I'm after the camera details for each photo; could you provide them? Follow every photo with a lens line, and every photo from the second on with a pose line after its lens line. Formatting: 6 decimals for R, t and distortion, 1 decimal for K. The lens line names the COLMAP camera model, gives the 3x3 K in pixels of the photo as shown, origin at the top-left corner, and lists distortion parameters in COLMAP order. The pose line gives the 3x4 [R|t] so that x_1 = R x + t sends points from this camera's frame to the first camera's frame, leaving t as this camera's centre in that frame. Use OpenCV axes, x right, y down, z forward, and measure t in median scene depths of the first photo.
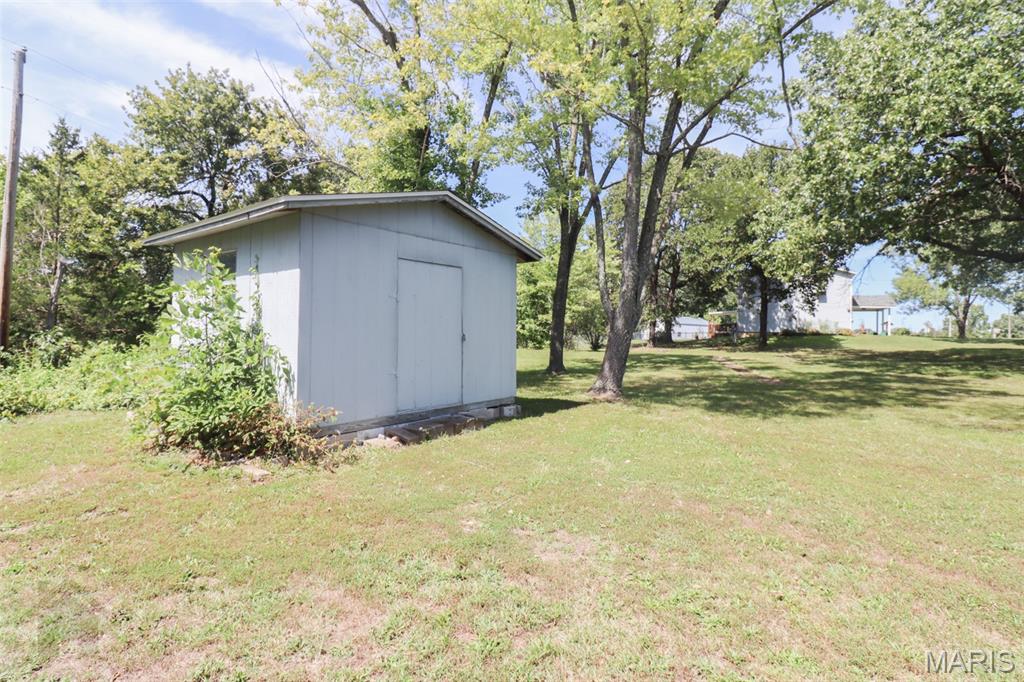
lens RADIAL K [[486.8, 0, 511.0], [0, 486.8, 326.8], [0, 0, 1]] dist [0.012974, -0.019843]
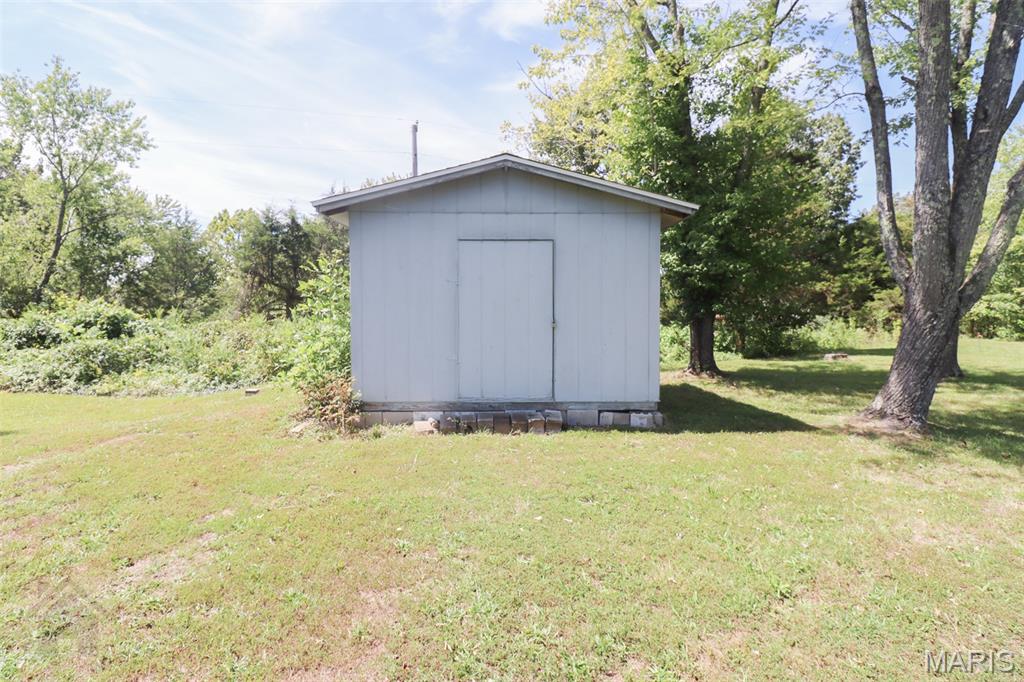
lens RADIAL K [[486.8, 0, 511.0], [0, 486.8, 326.8], [0, 0, 1]] dist [0.012974, -0.019843]
pose [[0.642556, 0.014905, -0.766094, 0.523791], [0.010242, 0.999554, 0.028038, 0.004453], [0.766170, -0.025862, 0.642117, 0.416730]]
